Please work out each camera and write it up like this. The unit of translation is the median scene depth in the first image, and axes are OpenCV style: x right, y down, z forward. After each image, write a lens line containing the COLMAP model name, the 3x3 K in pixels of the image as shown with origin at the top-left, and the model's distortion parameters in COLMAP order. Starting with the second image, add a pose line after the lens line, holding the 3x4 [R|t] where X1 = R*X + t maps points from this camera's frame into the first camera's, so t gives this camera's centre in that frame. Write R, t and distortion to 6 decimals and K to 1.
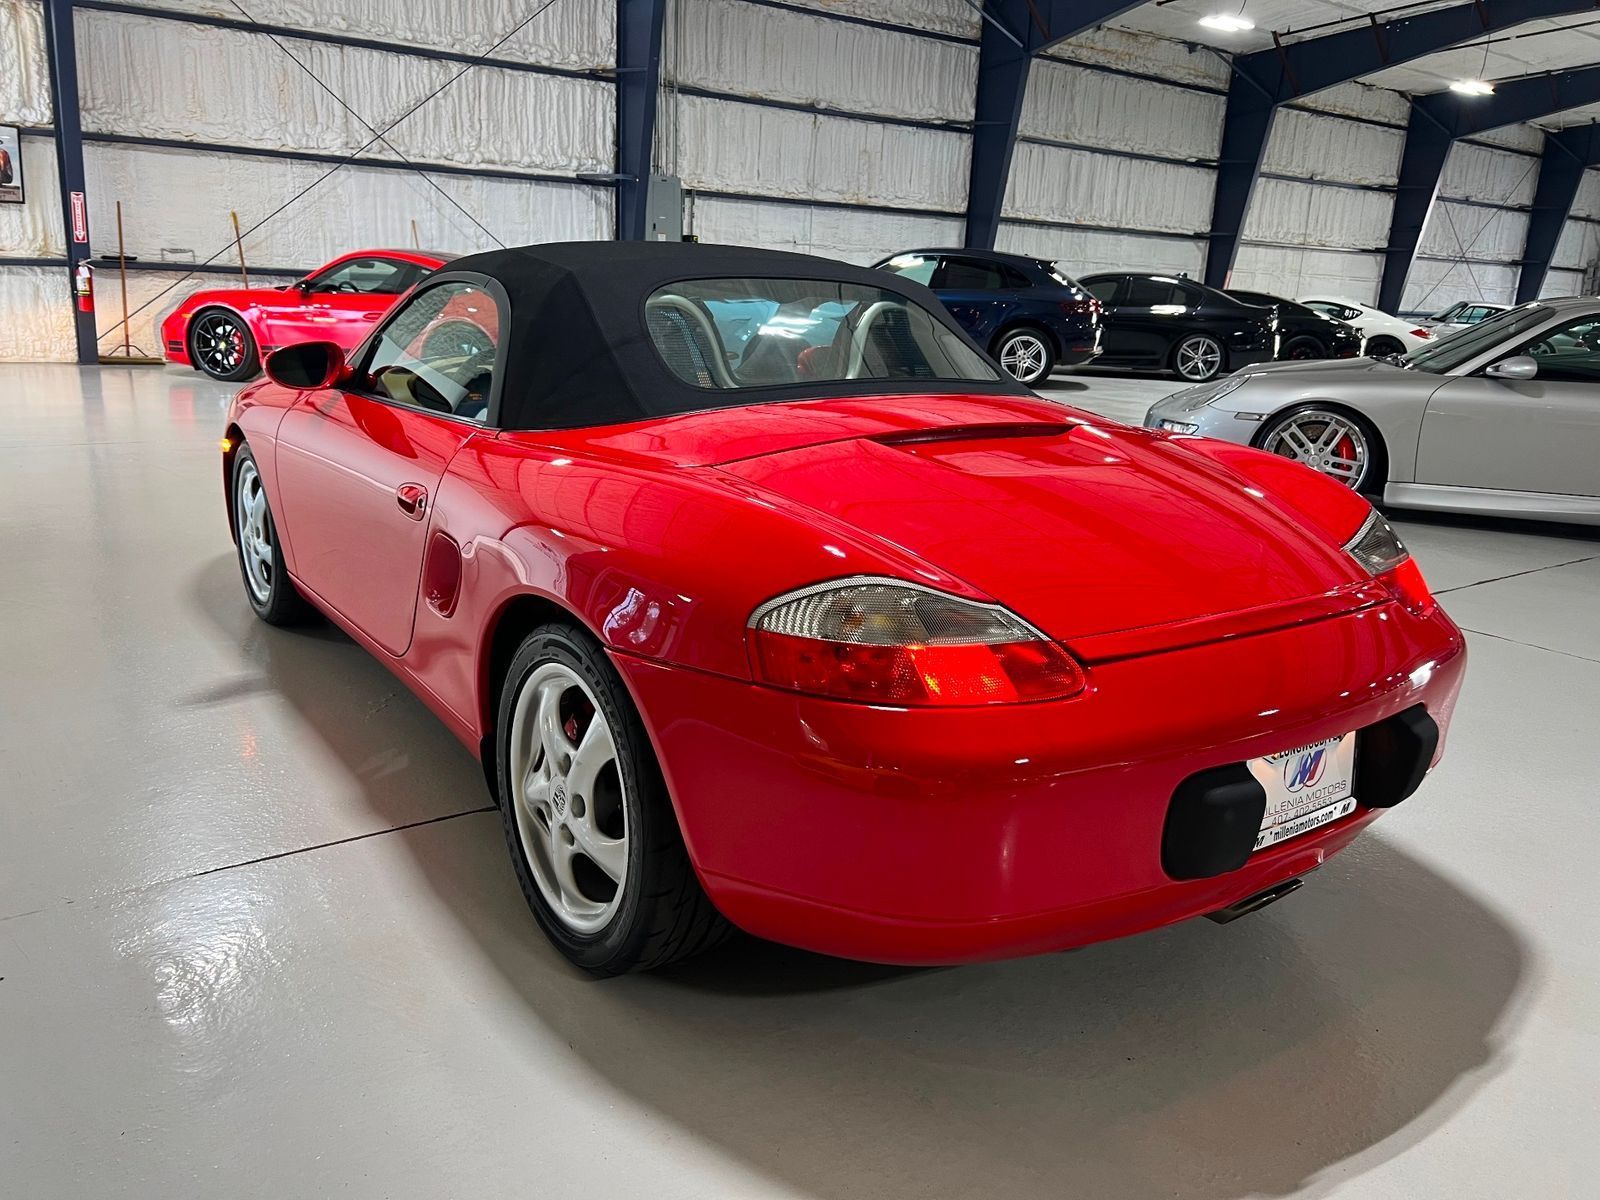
lens RADIAL K [[1215.3, 0, 784.1], [0, 1215.3, 598.5], [0, 0, 1]] dist [0.046558, -0.051920]
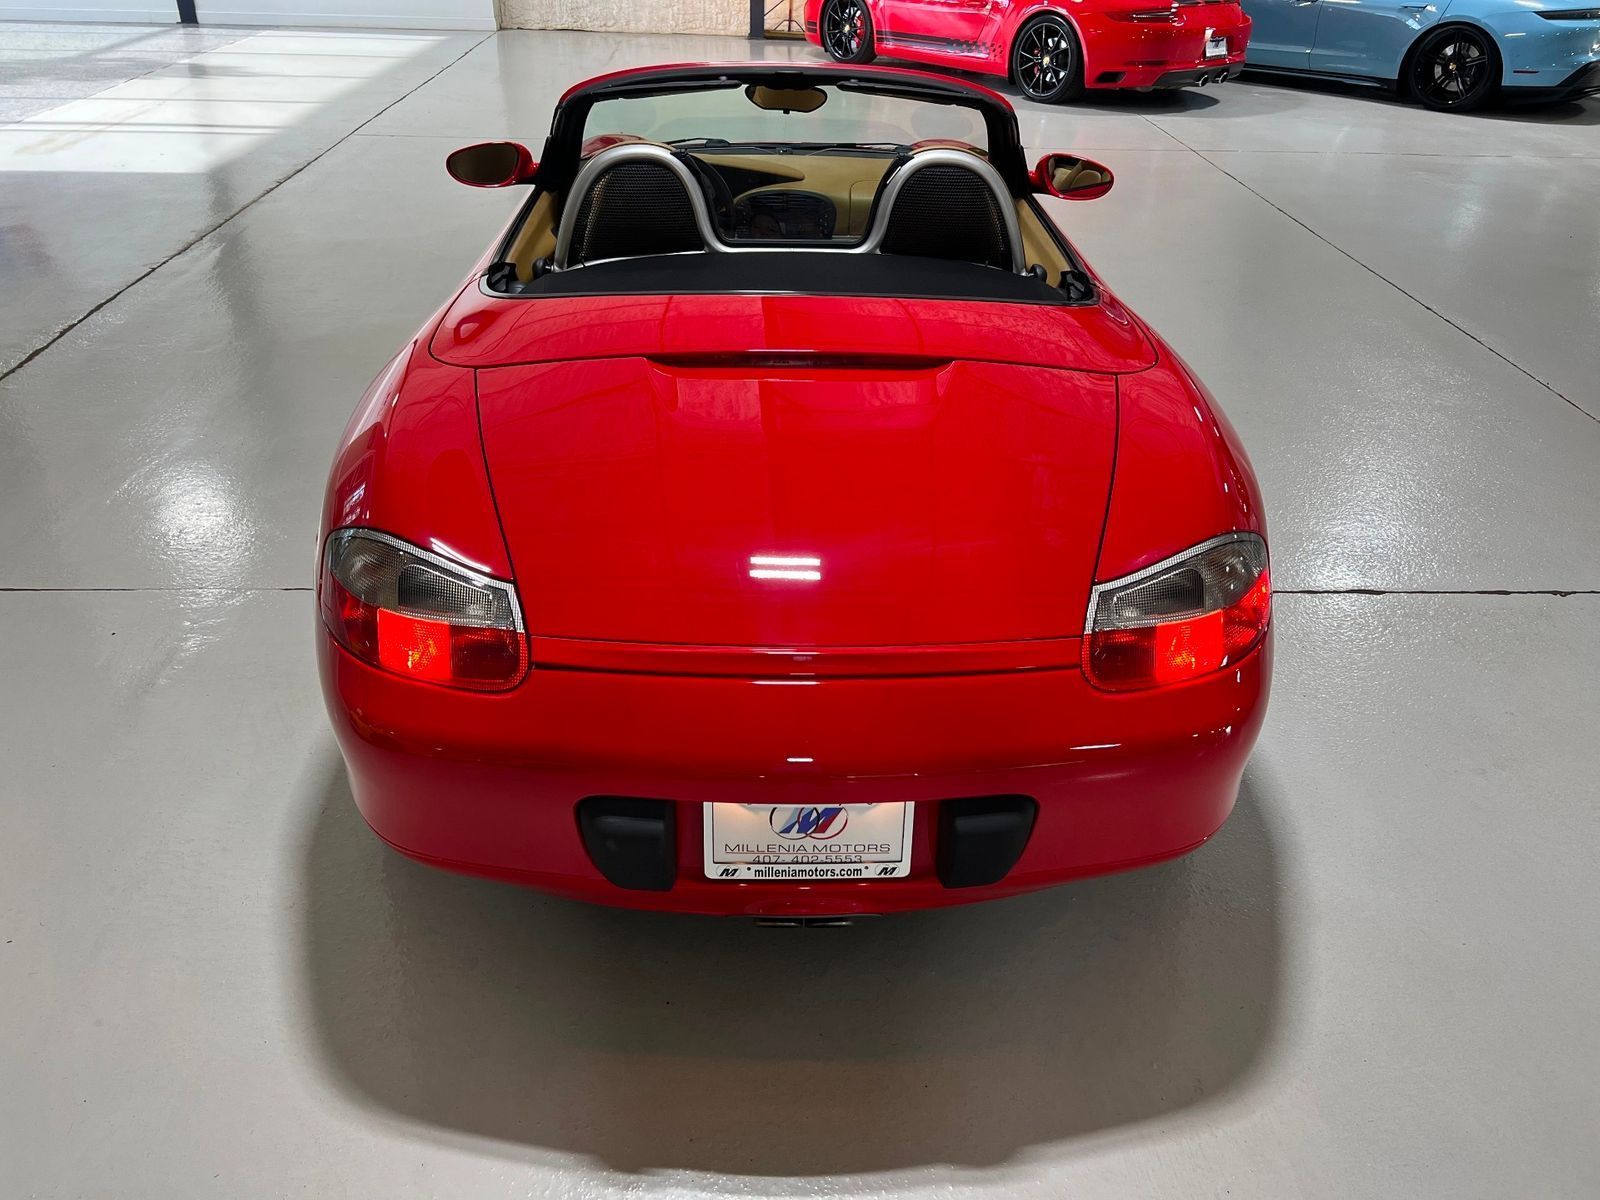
lens RADIAL K [[1215.3, 0, 809.3], [0, 1215.3, 594.2], [0, 0, 1]] dist [0.046558, -0.051920]
pose [[0.831883, 0.265490, -0.487325, 0.138243], [-0.130445, 0.947083, 0.293287, -0.049880], [0.539402, -0.180412, 0.822494, 0.042758]]
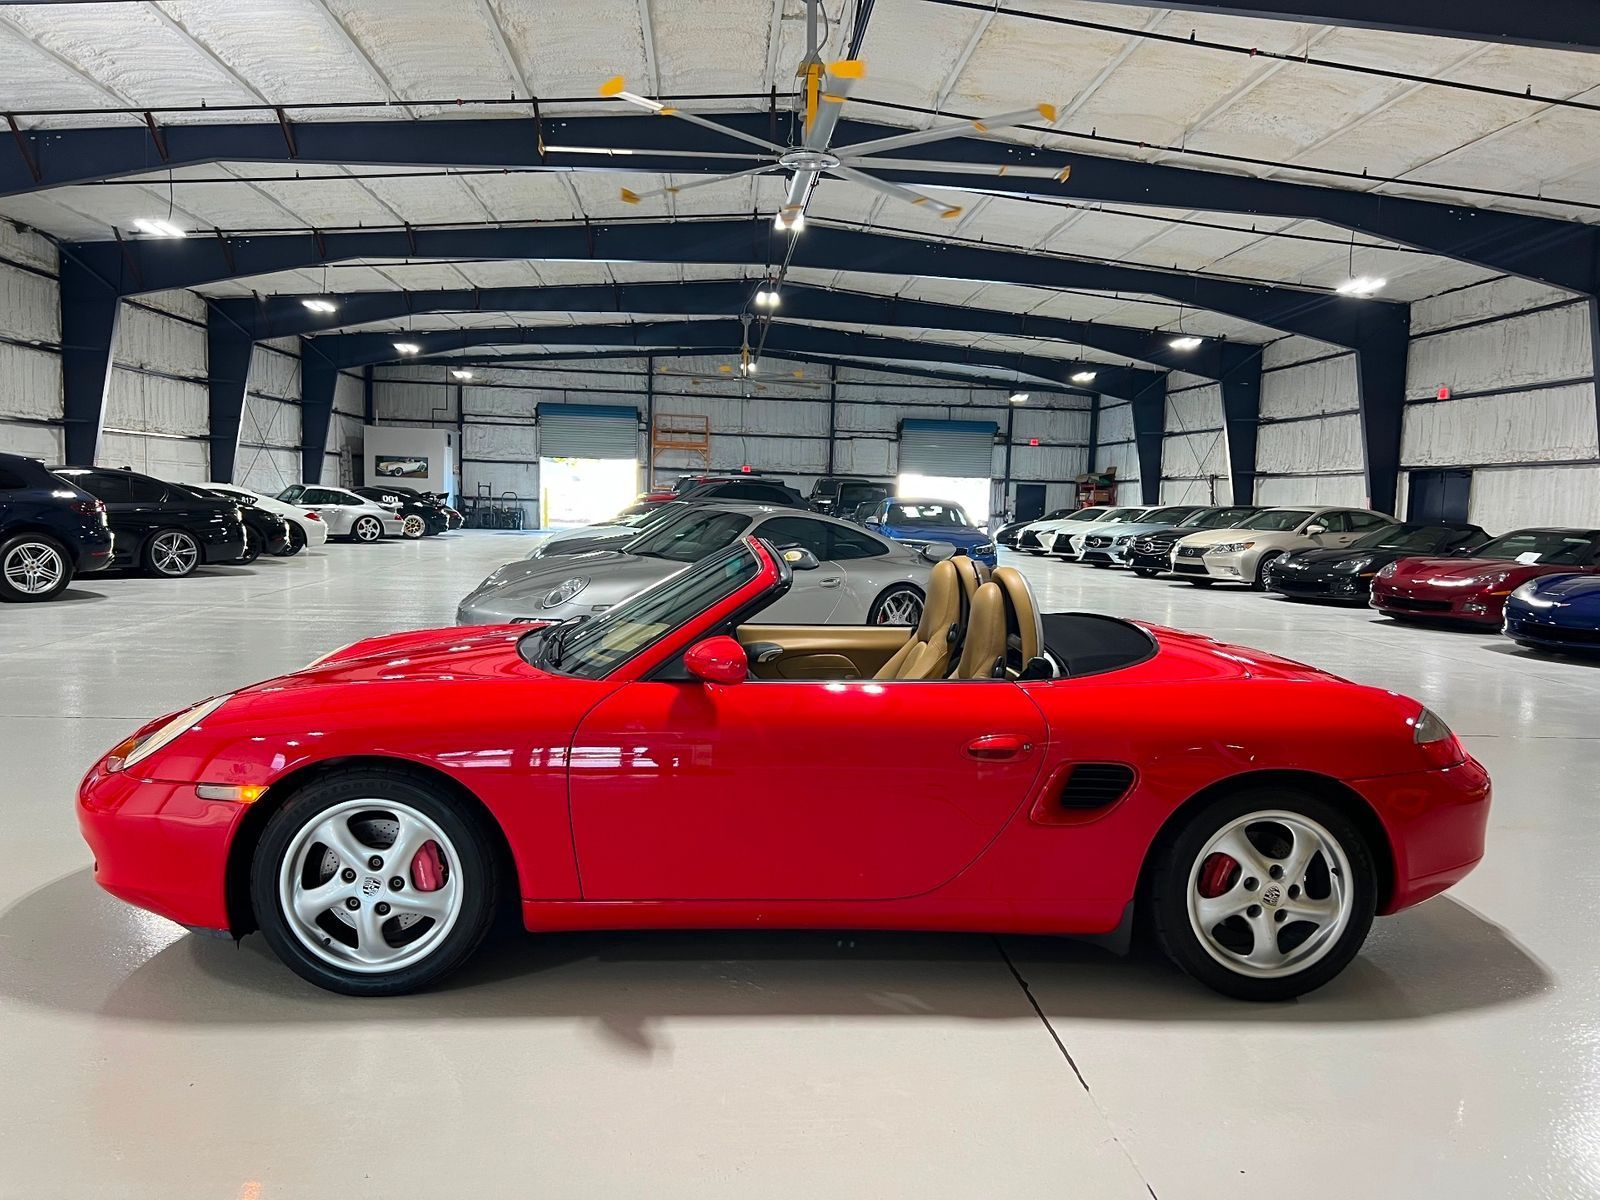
lens RADIAL K [[1215.3, 0, 809.7], [0, 1215.3, 609.4], [0, 0, 1]] dist [0.046558, -0.051920]
pose [[0.518964, -0.107740, 0.847979, -0.299127], [0.212160, 0.977218, -0.005682, -0.052662], [-0.828049, 0.182856, 0.529999, 0.097989]]
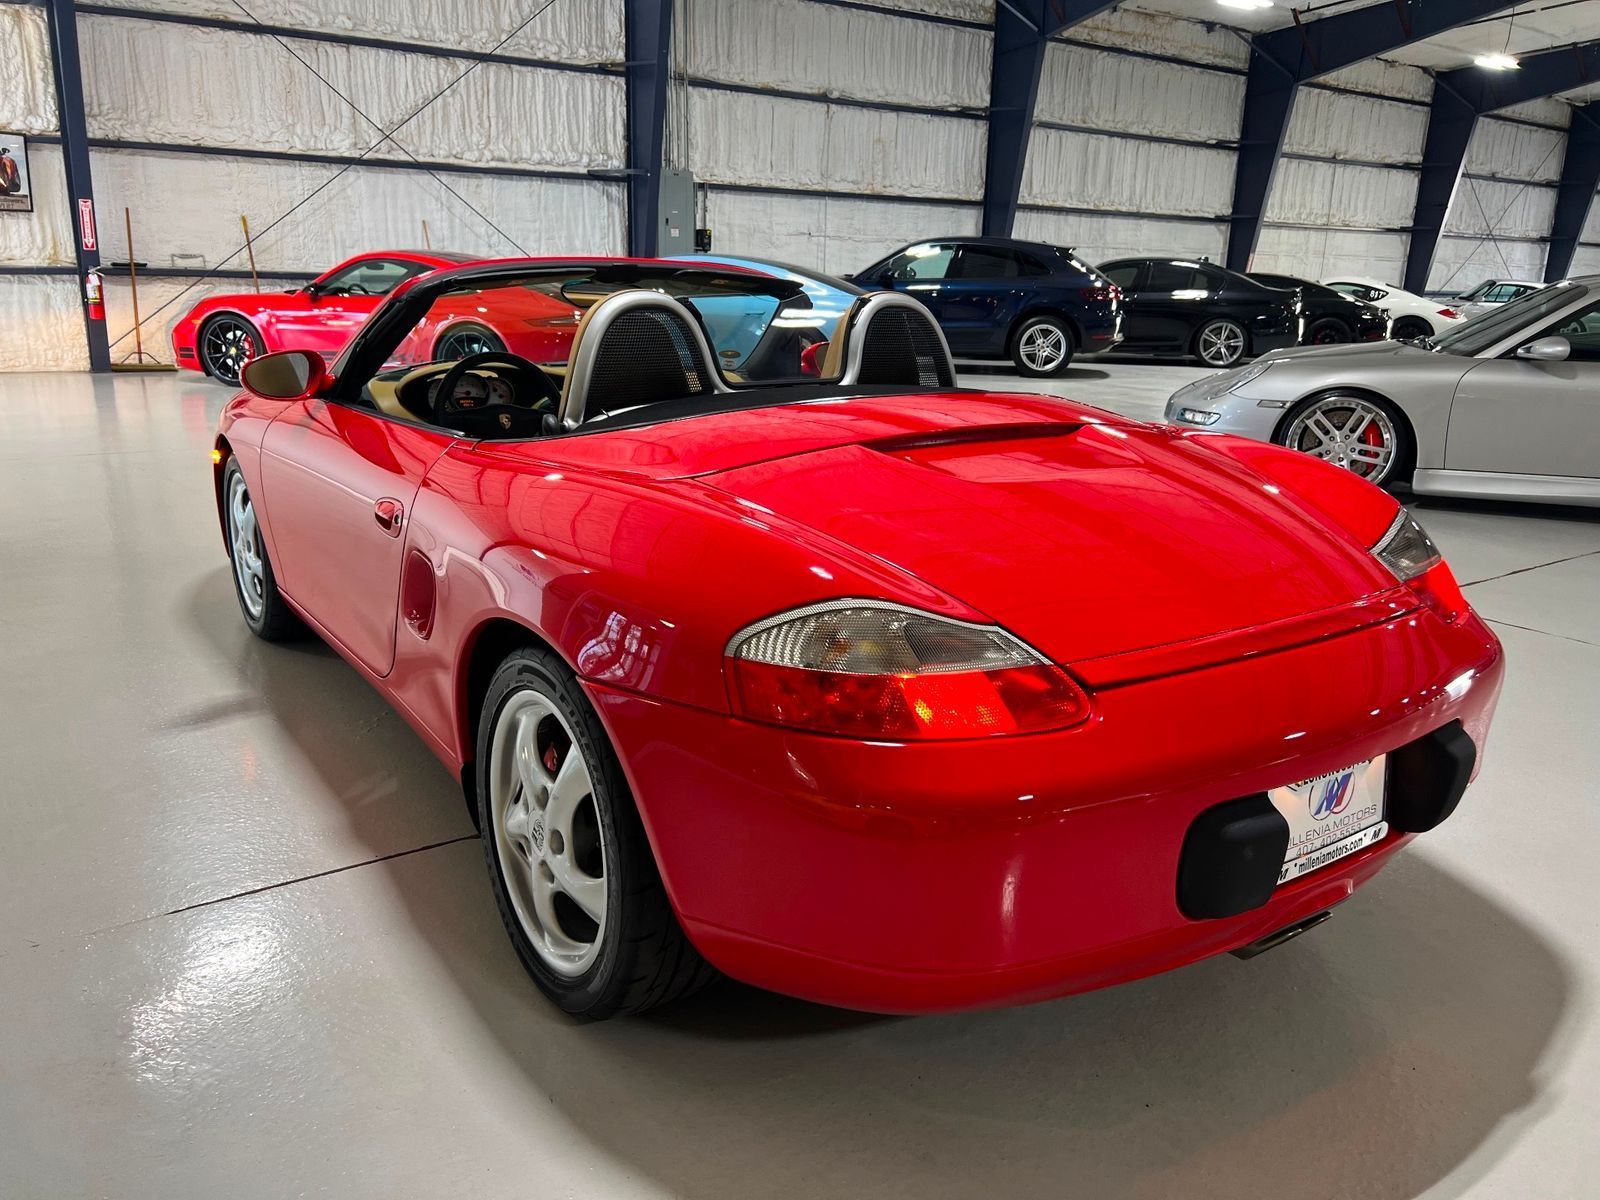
lens RADIAL K [[1215.3, 0, 793.4], [0, 1215.3, 600.5], [0, 0, 1]] dist [0.046558, -0.051920]
pose [[0.999757, -0.017354, -0.013603, 0.005318], [0.017459, 0.999818, 0.007635, -0.003672], [0.013468, -0.007871, 0.999878, 0.010973]]
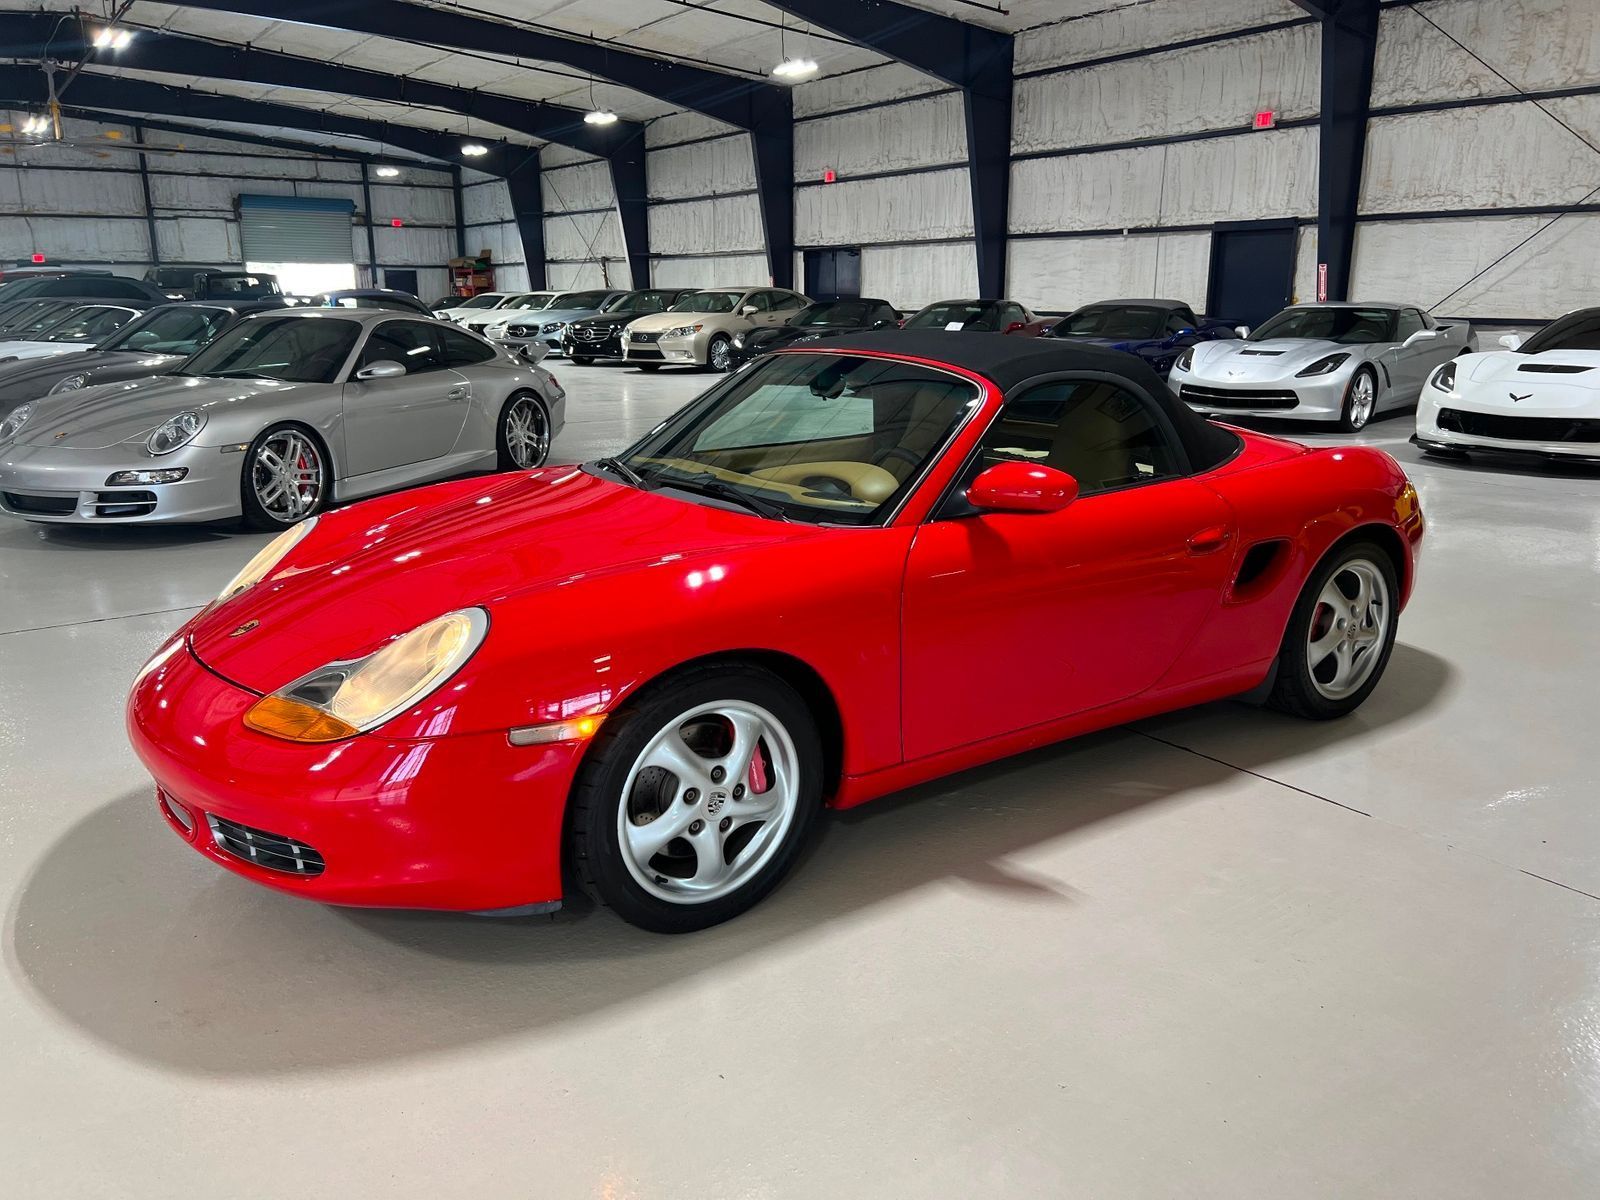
lens RADIAL K [[1215.3, 0, 799.9], [0, 1215.3, 598.5], [0, 0, 1]] dist [0.046558, -0.051920]
pose [[0.006540, -0.289229, 0.957237, -0.329896], [0.260533, 0.924690, 0.277615, -0.104832], [-0.965443, 0.247576, 0.081401, 0.276534]]
